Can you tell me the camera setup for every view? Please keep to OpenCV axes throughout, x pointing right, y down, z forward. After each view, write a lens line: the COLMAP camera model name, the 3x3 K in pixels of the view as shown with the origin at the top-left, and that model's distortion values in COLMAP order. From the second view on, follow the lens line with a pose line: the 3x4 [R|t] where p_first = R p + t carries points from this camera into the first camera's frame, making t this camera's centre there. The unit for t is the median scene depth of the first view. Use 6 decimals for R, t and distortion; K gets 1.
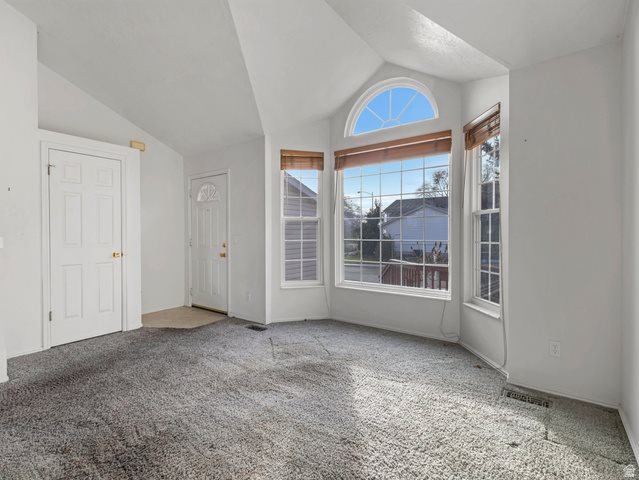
lens RADIAL K [[315.8, 0, 323.2], [0, 315.8, 238.2], [0, 0, 1]] dist [0.010618, 0.000282]
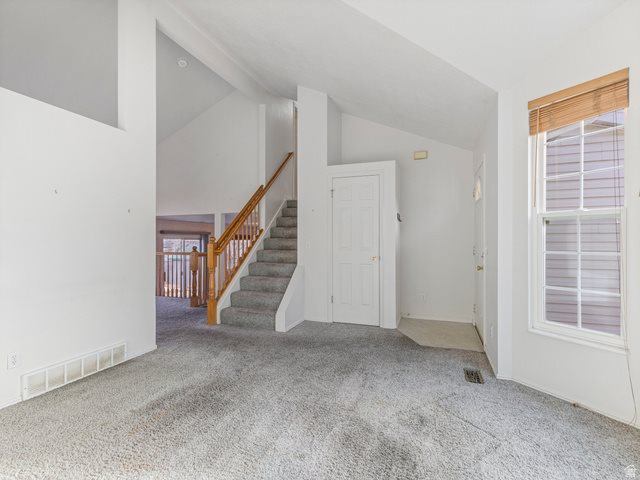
lens RADIAL K [[316.3, 0, 323.8], [0, 316.3, 240.0], [0, 0, 1]] dist [0.010618, 0.000282]
pose [[0.273654, 0.007822, -0.961796, 0.408774], [-0.017250, 0.999846, 0.003224, -0.012776], [0.961674, 0.015709, 0.273747, 0.537348]]
